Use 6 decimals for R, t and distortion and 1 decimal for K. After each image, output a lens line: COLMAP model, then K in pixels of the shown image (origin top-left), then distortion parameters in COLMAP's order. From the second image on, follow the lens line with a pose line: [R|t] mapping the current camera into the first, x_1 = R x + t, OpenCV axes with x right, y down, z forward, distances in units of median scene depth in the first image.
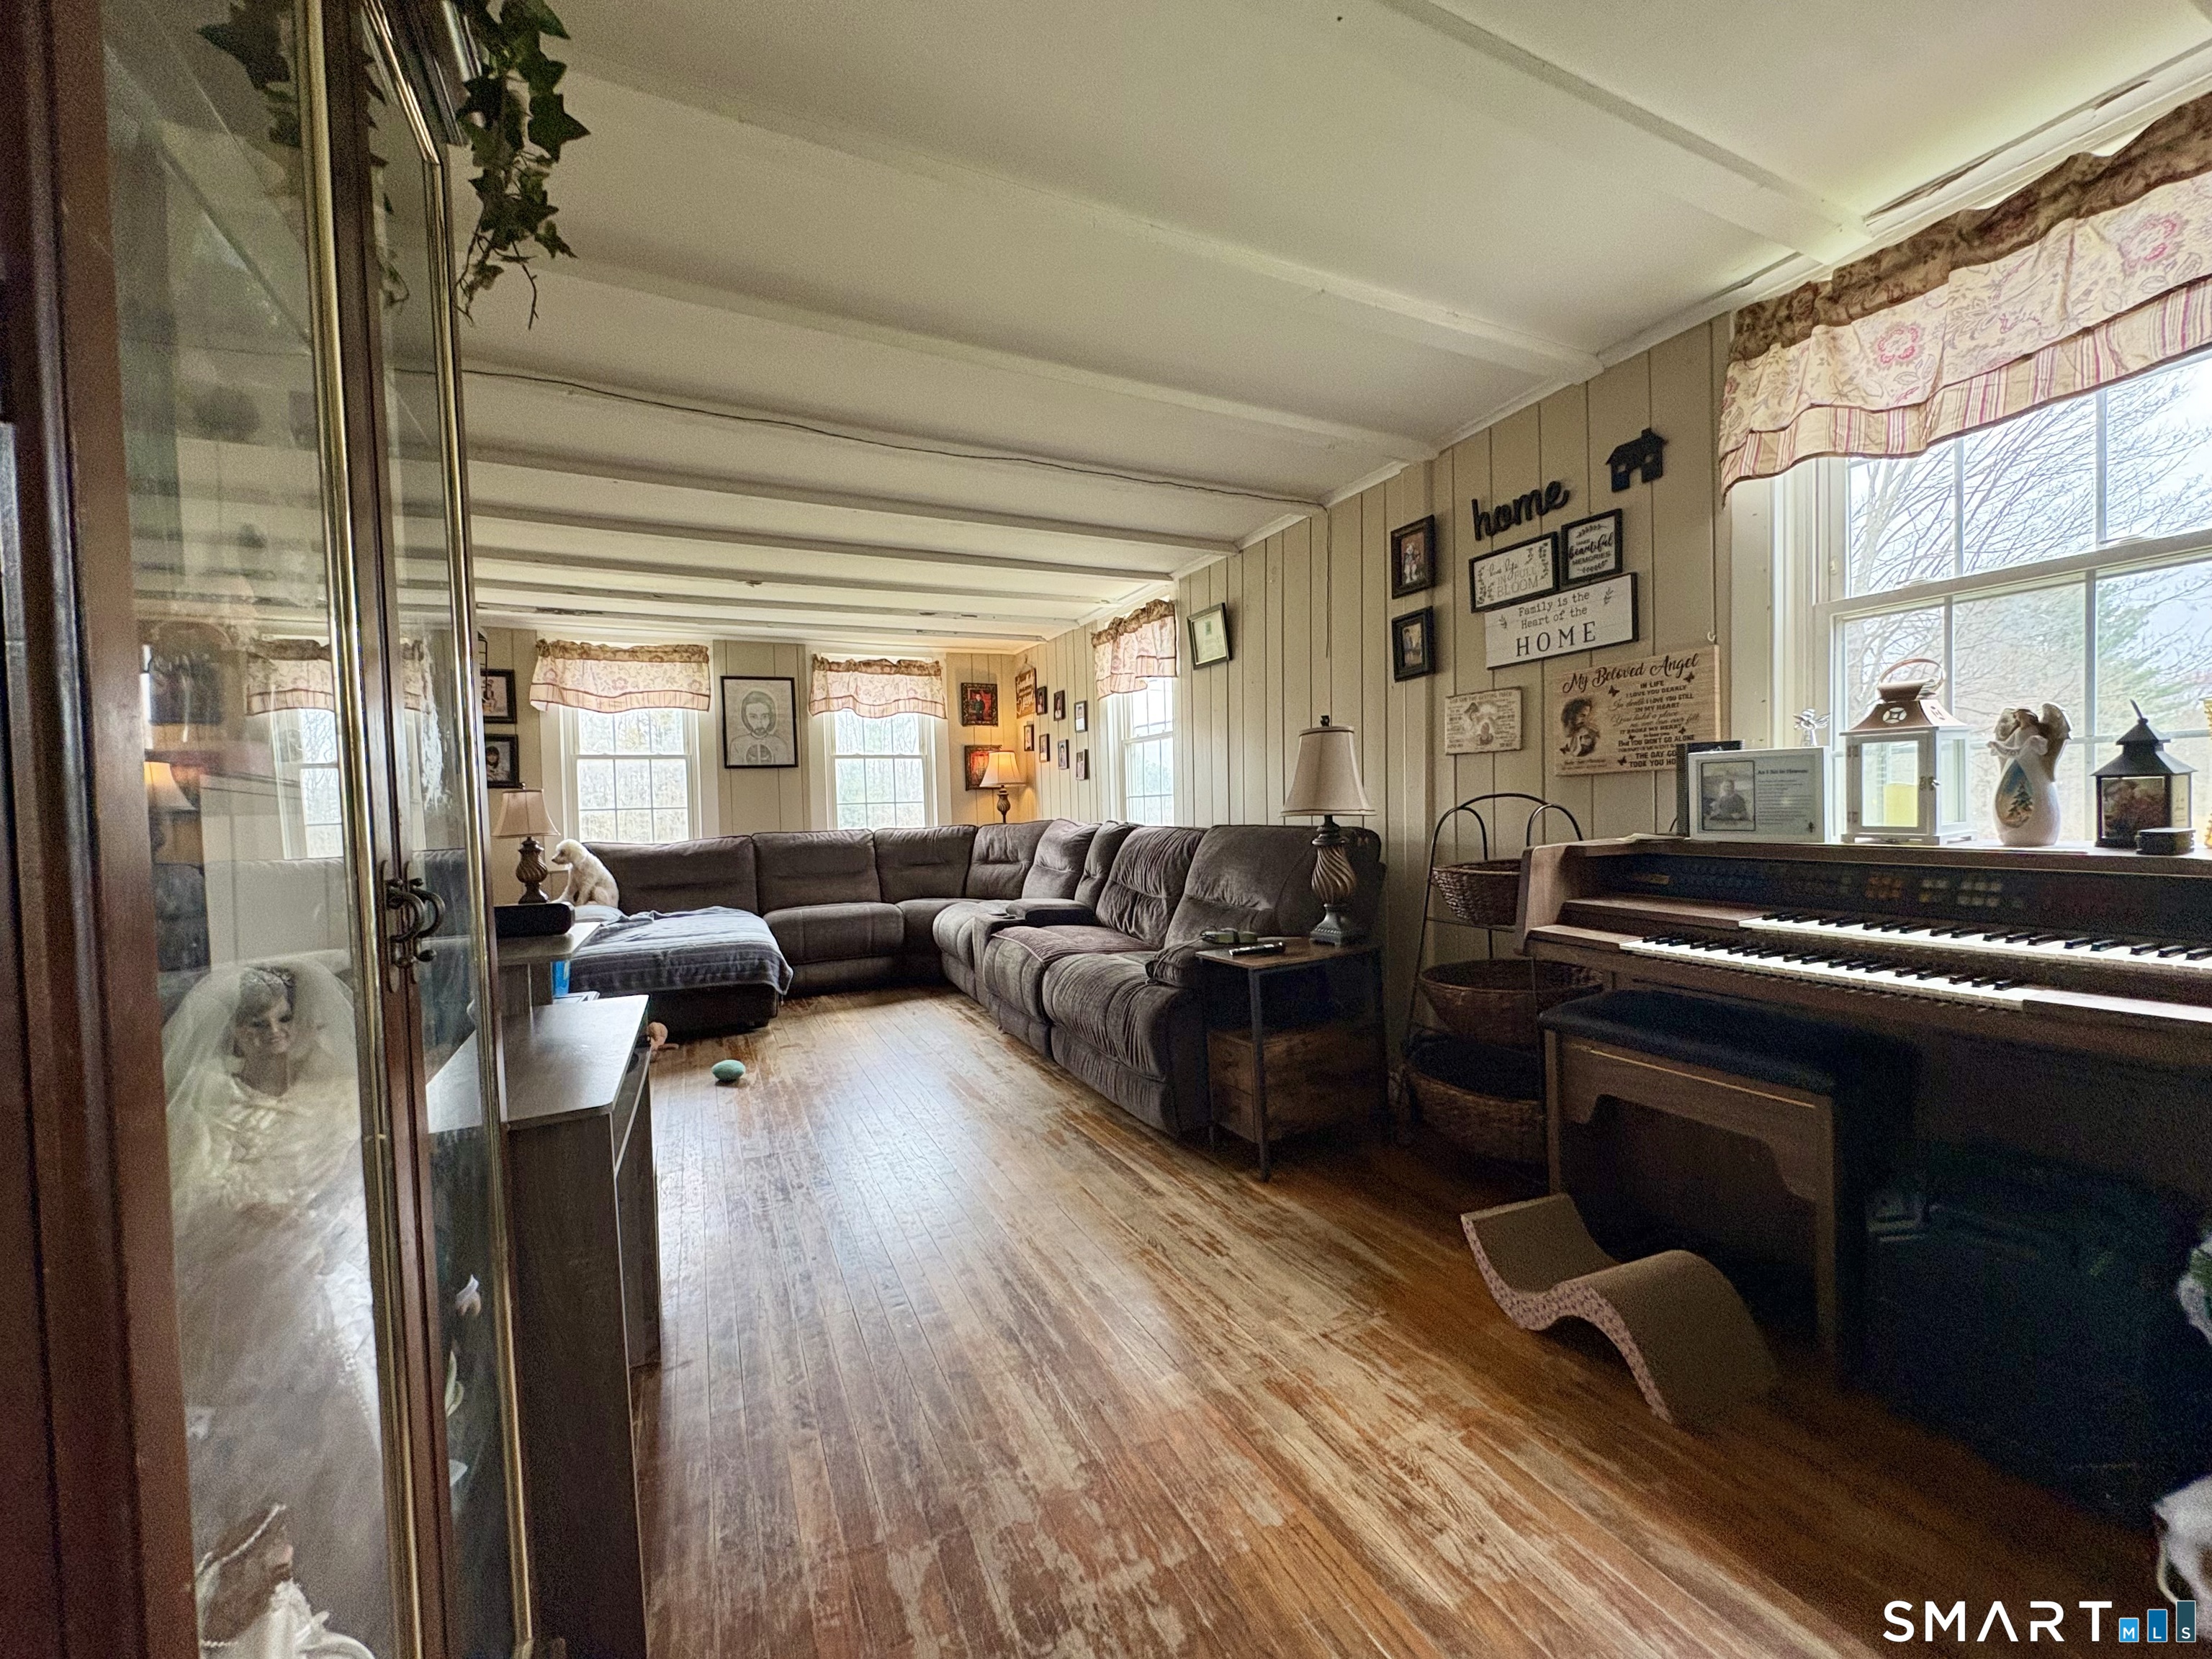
lens RADIAL K [[886.6, 0, 1104.3], [0, 886.6, 832.2], [0, 0, 1]] dist [-0.002538, -0.000092]
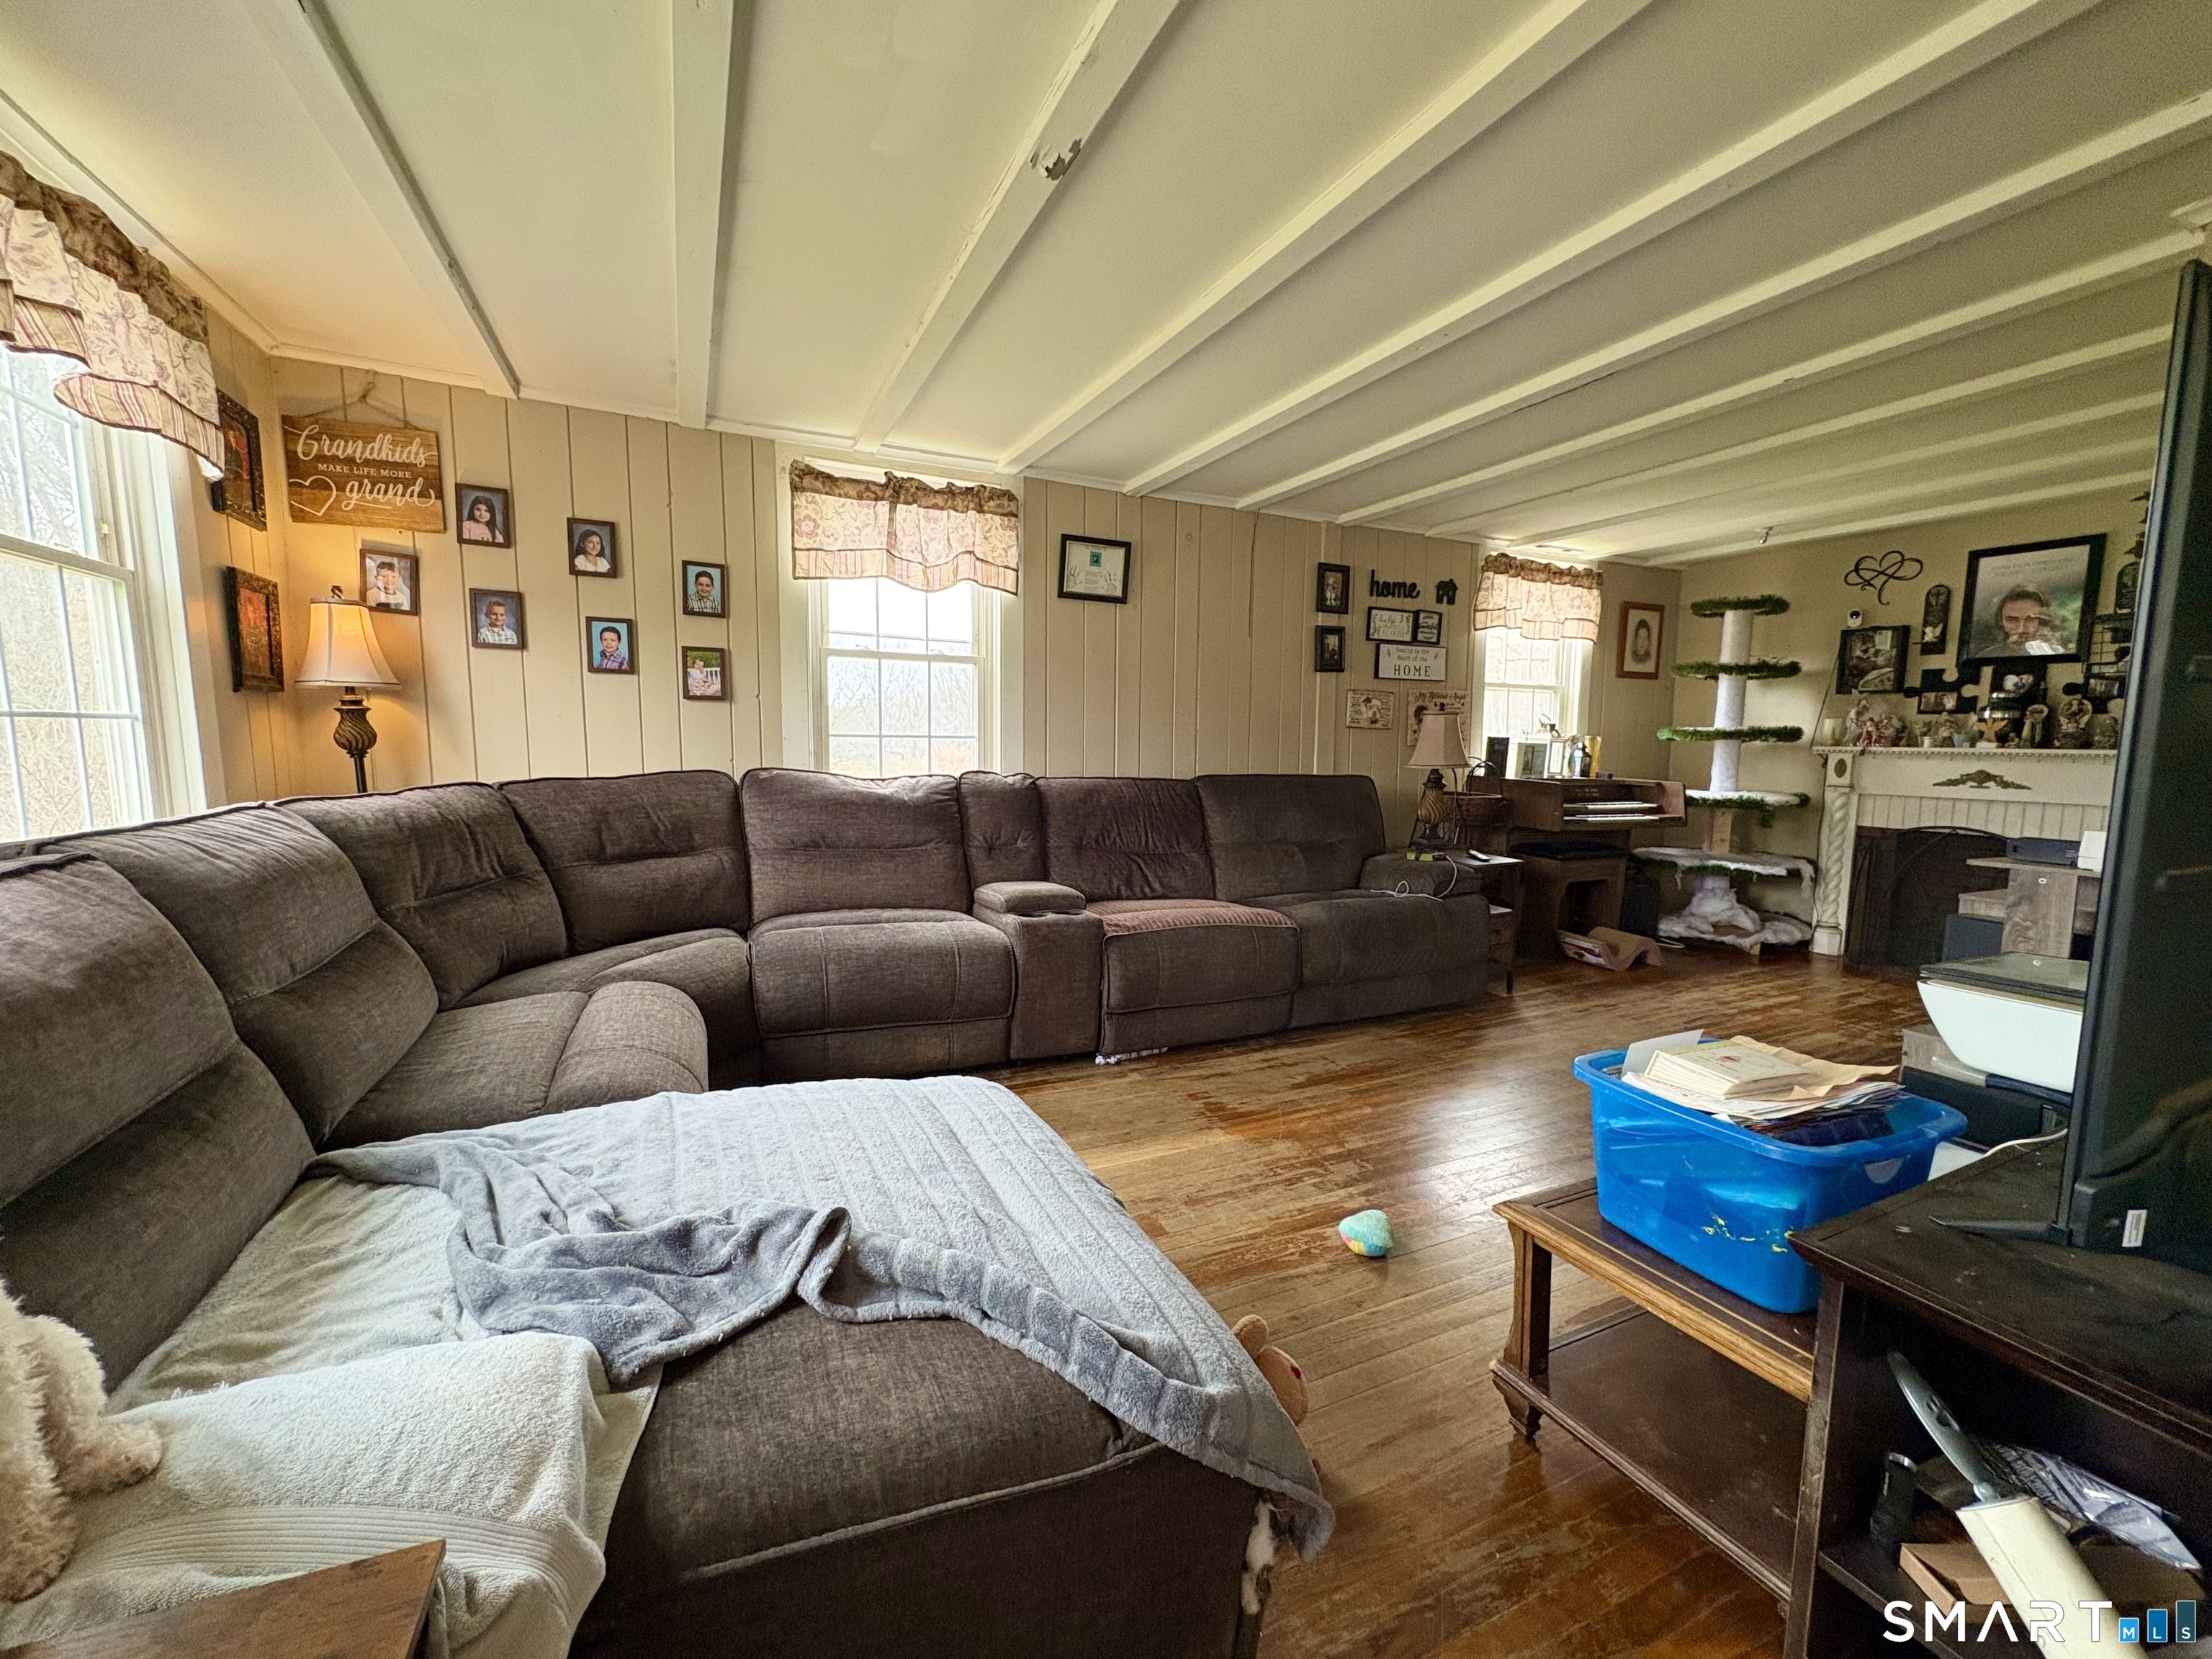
lens RADIAL K [[886.6, 0, 1104.3], [0, 886.6, 832.2], [0, 0, 1]] dist [-0.002538, -0.000092]
pose [[0.002240, -0.072711, 0.997351, -1.243173], [0.013889, 0.997259, 0.072673, -0.024406], [-0.999901, 0.013690, 0.003244, 1.514652]]
